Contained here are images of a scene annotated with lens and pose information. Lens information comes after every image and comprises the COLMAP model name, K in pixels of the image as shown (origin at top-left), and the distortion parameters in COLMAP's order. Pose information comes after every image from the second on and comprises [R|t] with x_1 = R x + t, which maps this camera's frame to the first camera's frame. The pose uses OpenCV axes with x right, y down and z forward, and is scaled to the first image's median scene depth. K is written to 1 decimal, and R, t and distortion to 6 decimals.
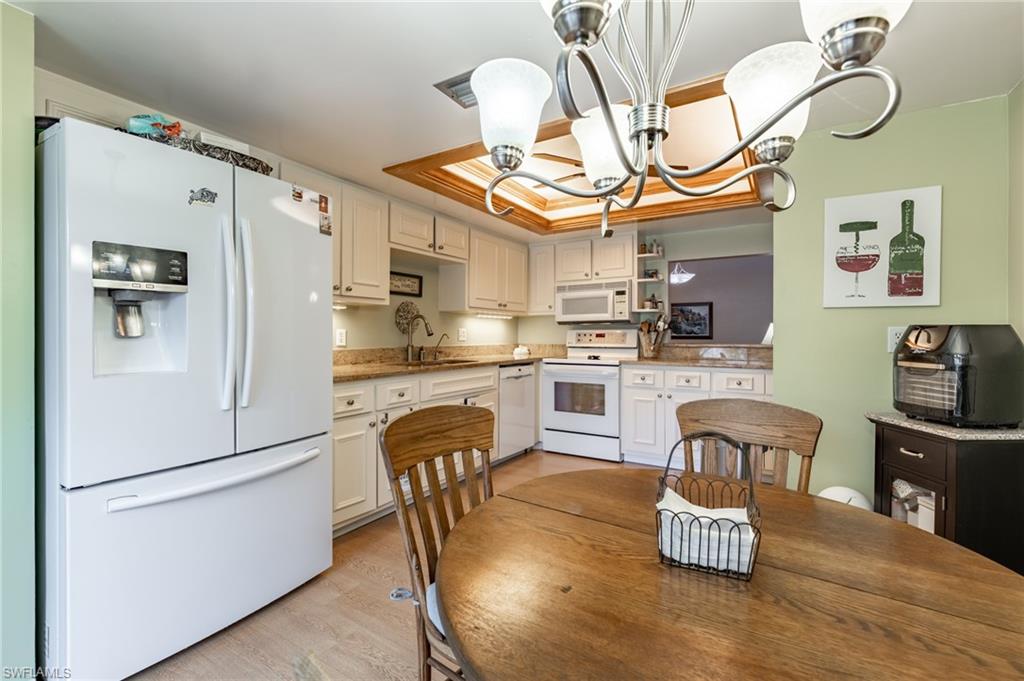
lens RADIAL K [[437.1, 0, 519.5], [0, 437.1, 338.6], [0, 0, 1]] dist [0.000187, -0.000020]
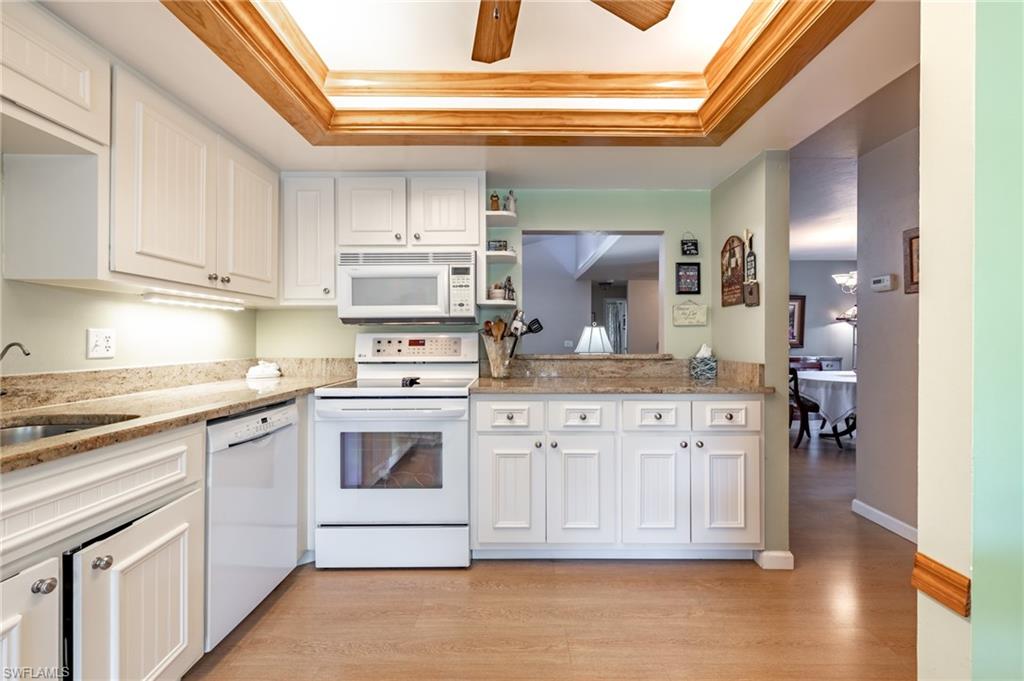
lens RADIAL K [[437.1, 0, 519.5], [0, 437.1, 338.6], [0, 0, 1]] dist [0.000187, -0.000020]
pose [[0.853470, -0.000655, 0.521141, -0.009193], [0.006058, 0.999944, -0.008666, -0.007439], [-0.521106, 0.010553, 0.853427, 0.454139]]
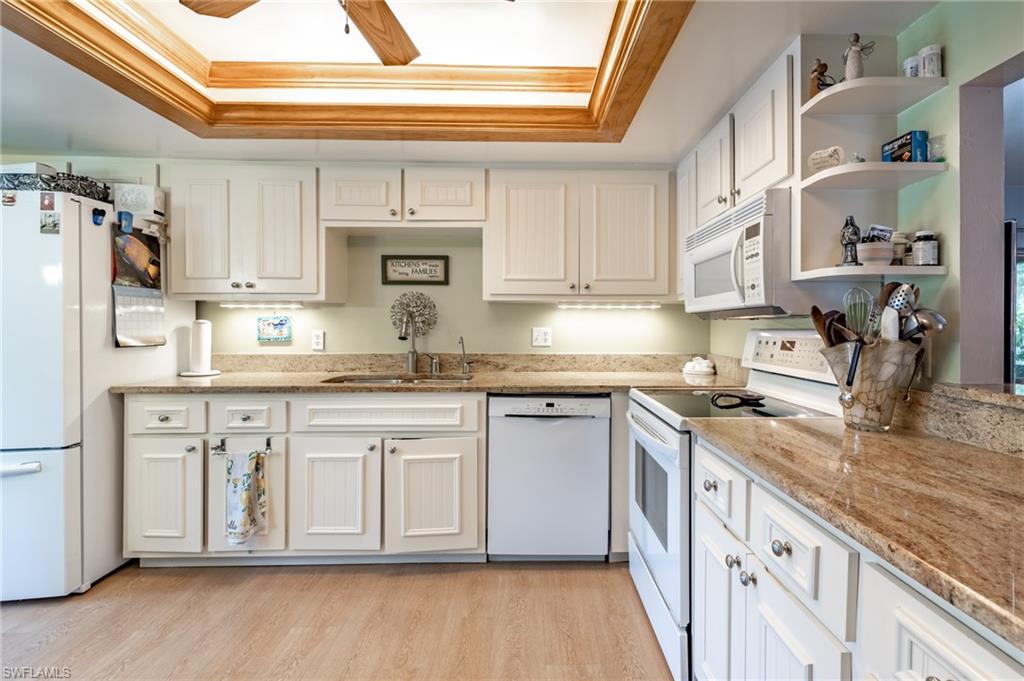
lens RADIAL K [[463.9, 0, 538.3], [0, 463.9, 323.4], [0, 0, 1]] dist [-0.000027, 0.000037]
pose [[0.543321, -0.001296, -0.839524, 0.454932], [-0.009261, 0.999929, -0.007537, -0.024099], [0.839474, 0.011870, 0.543270, 0.644323]]
